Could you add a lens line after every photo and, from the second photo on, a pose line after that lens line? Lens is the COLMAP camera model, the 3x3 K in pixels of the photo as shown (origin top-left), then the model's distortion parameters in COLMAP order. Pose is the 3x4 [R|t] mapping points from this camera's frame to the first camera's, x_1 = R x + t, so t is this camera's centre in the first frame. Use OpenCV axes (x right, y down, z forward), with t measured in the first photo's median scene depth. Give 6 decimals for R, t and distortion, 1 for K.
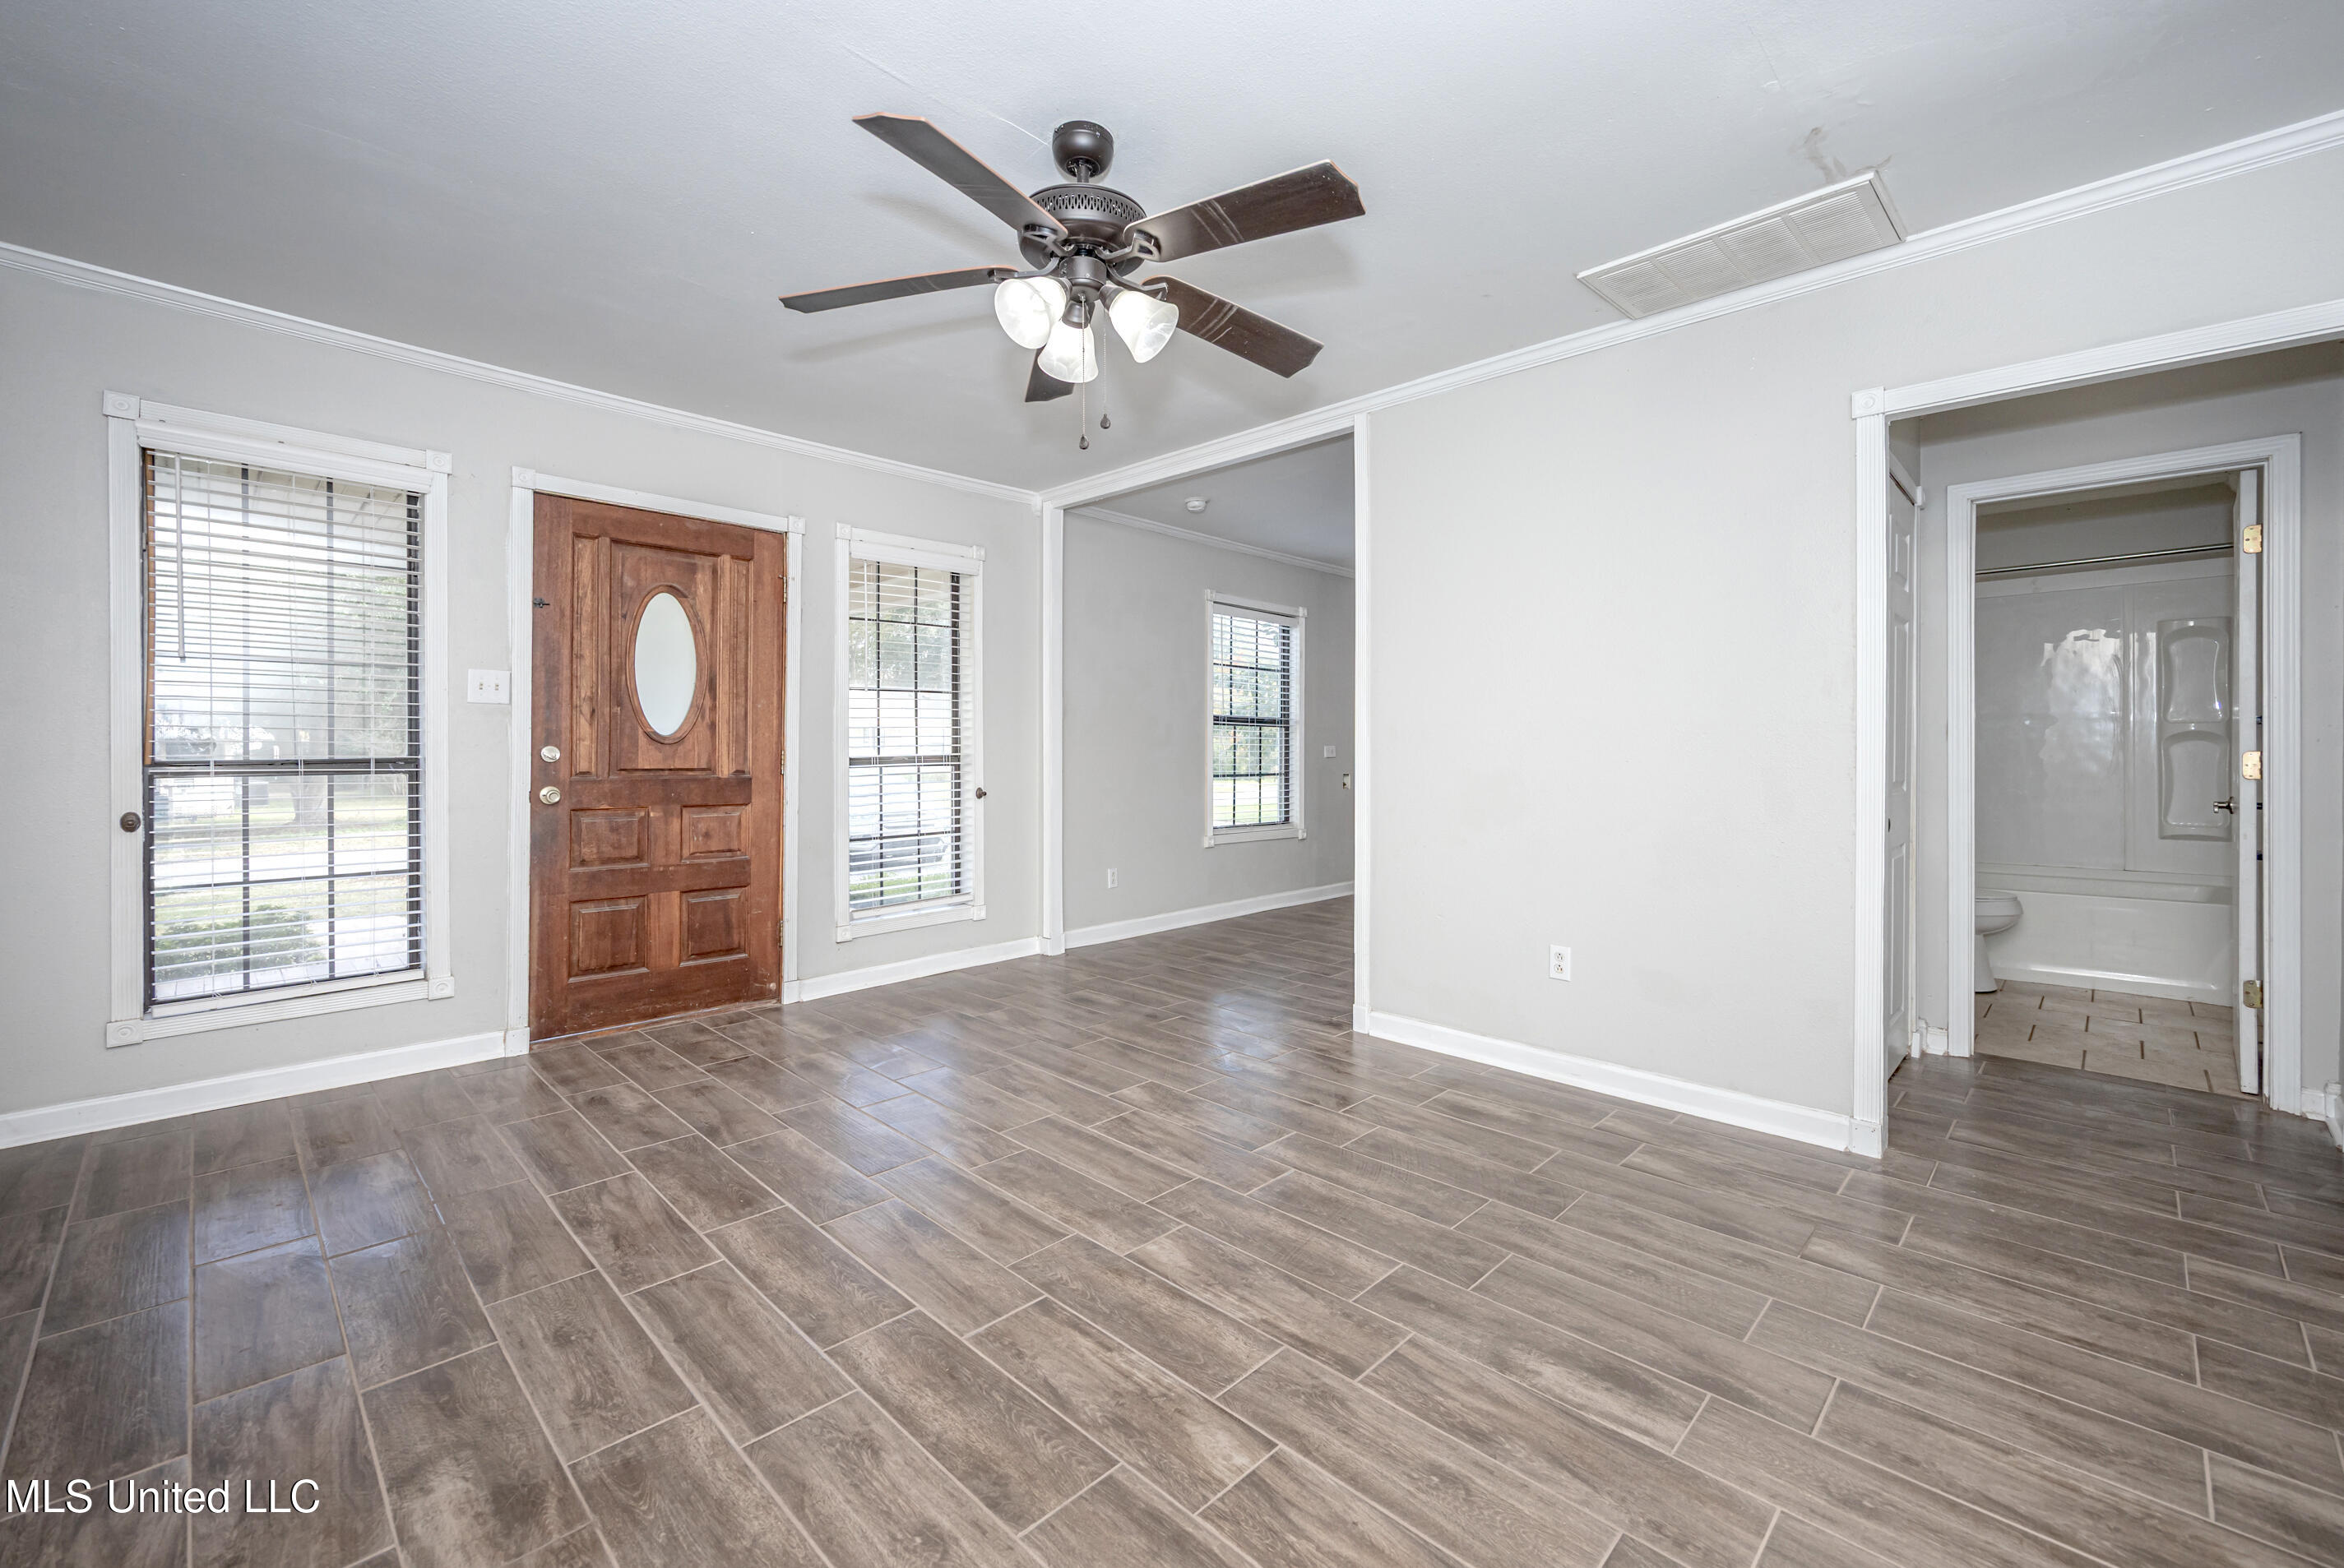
lens RADIAL K [[954.3, 0, 1185.6], [0, 954.3, 751.2], [0, 0, 1]] dist [-0.001093, 0.000254]
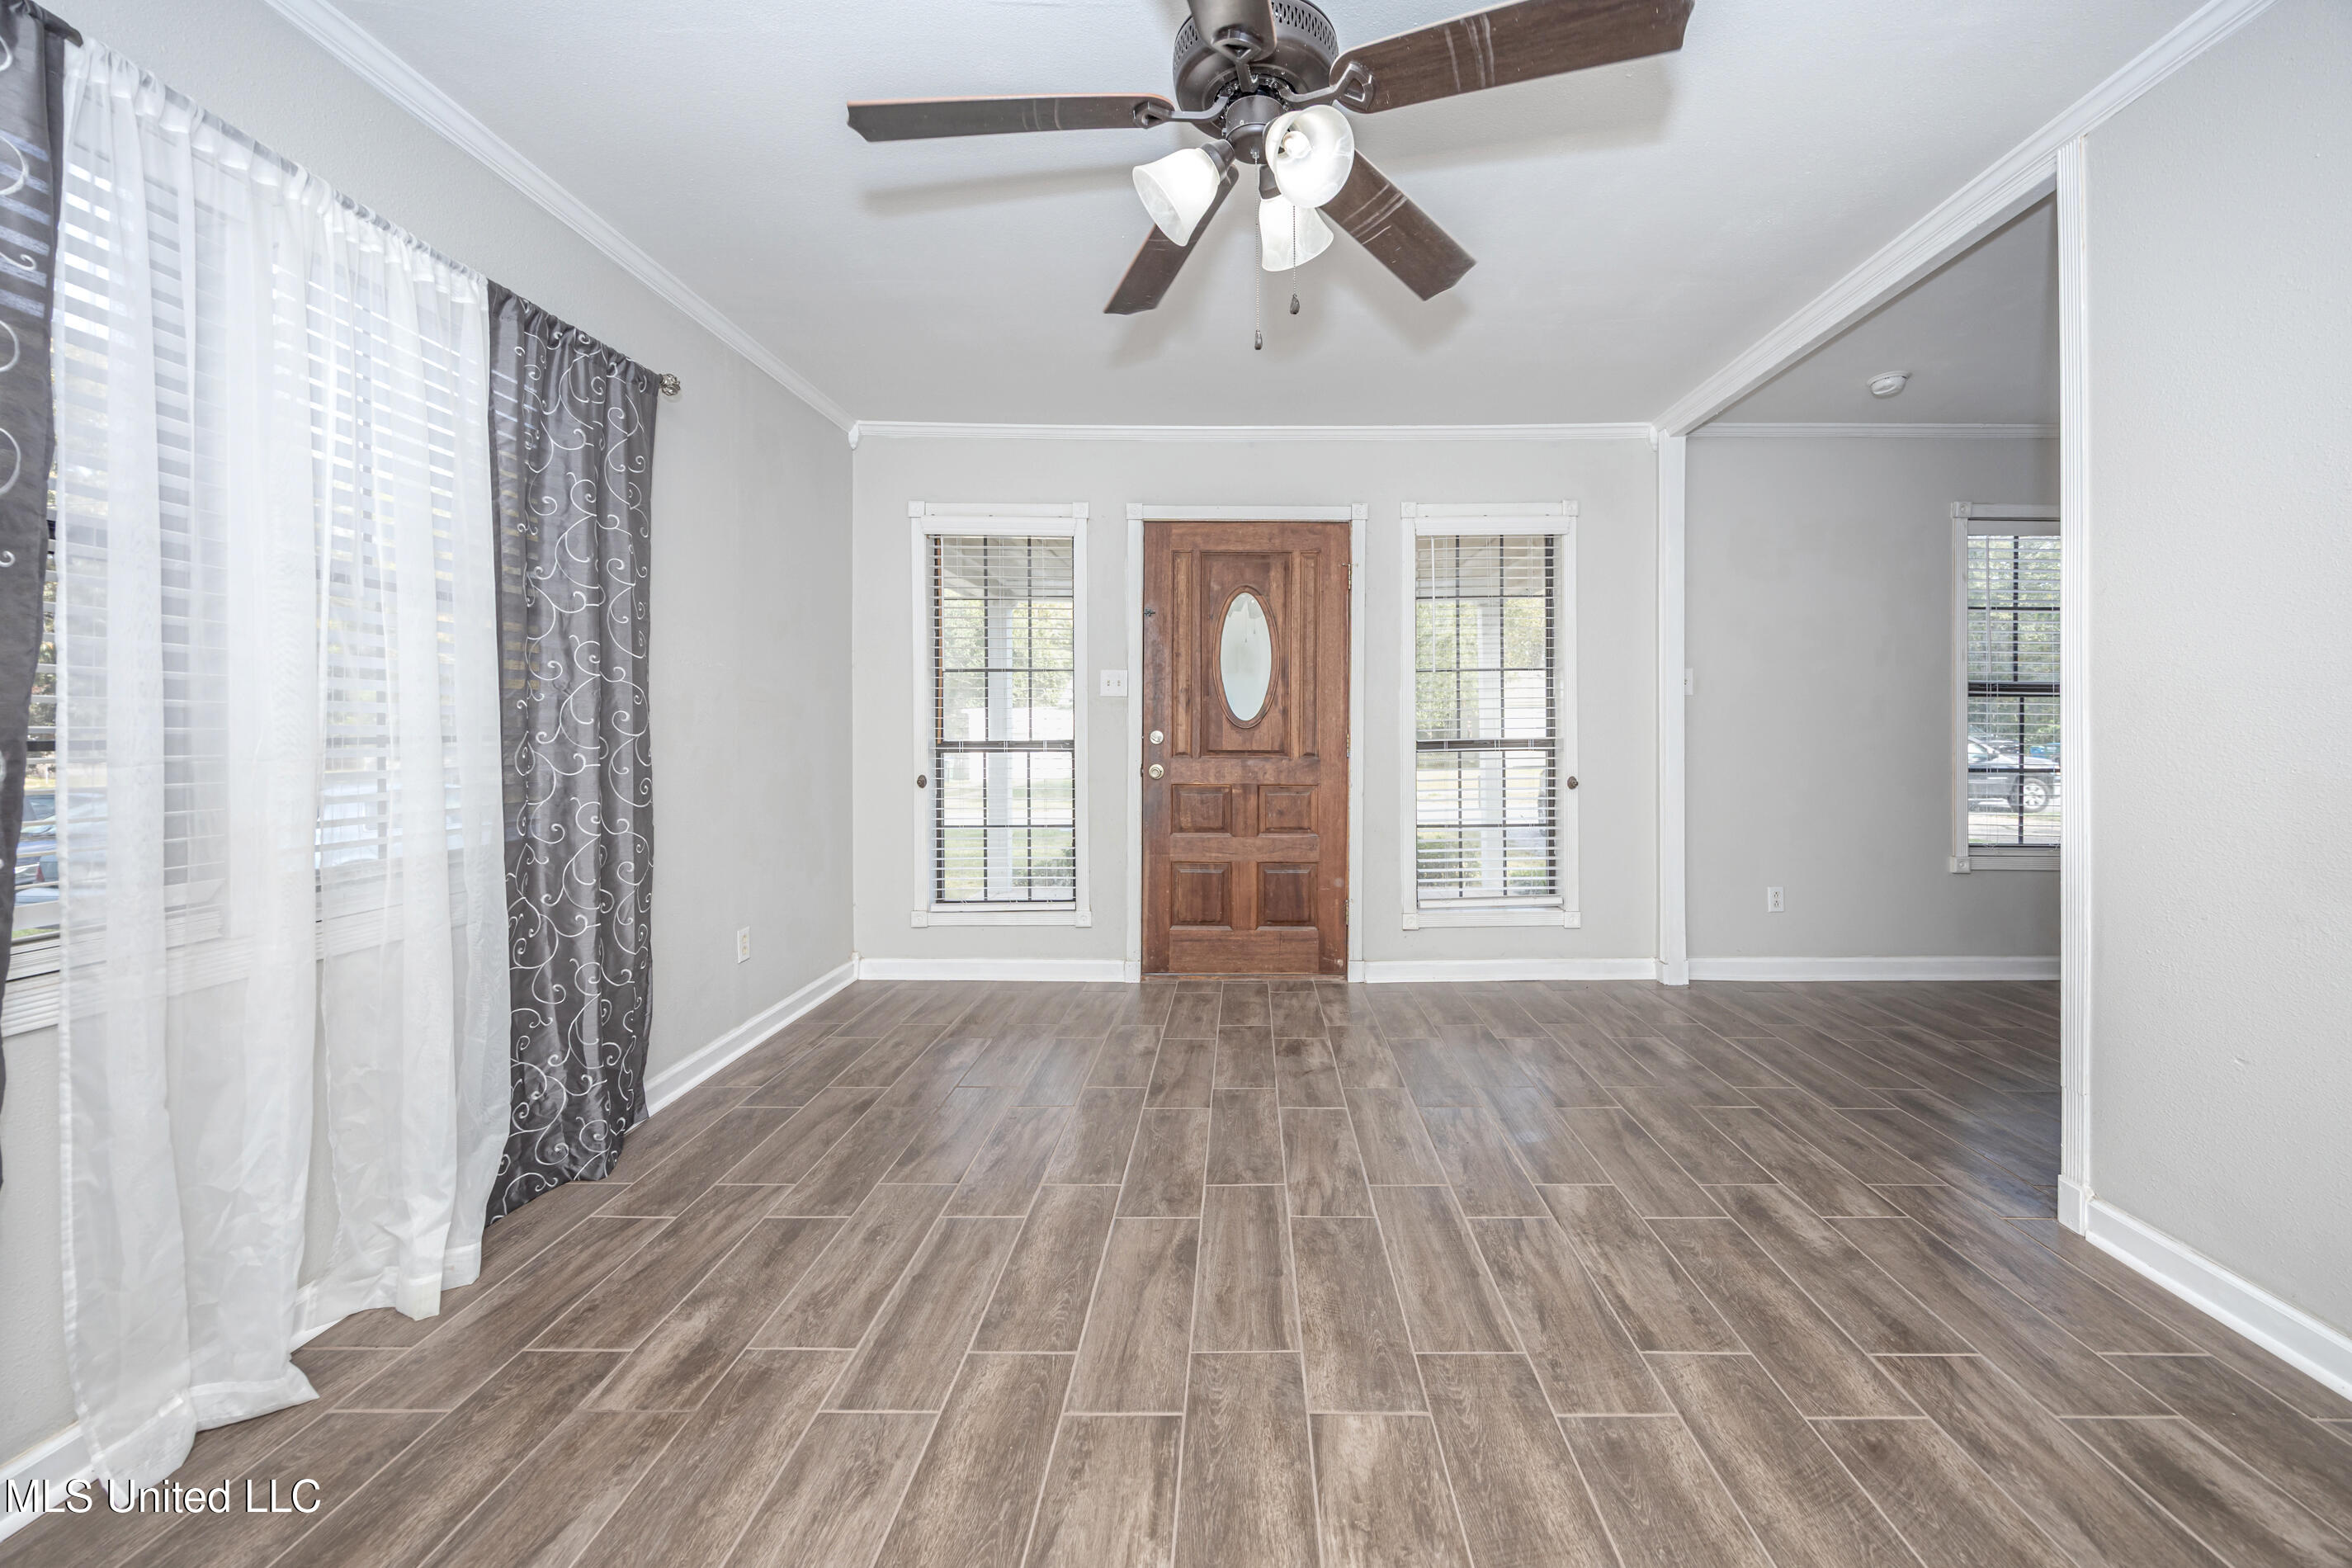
lens RADIAL K [[924.1, 0, 1152.7], [0, 924.1, 729.2], [0, 0, 1]] dist [0.002967, 0.001070]
pose [[0.697801, -0.005500, -0.716270, 0.163738], [0.001103, 0.999978, -0.006603, 0.000599], [0.716291, 0.003817, 0.697792, 0.181415]]
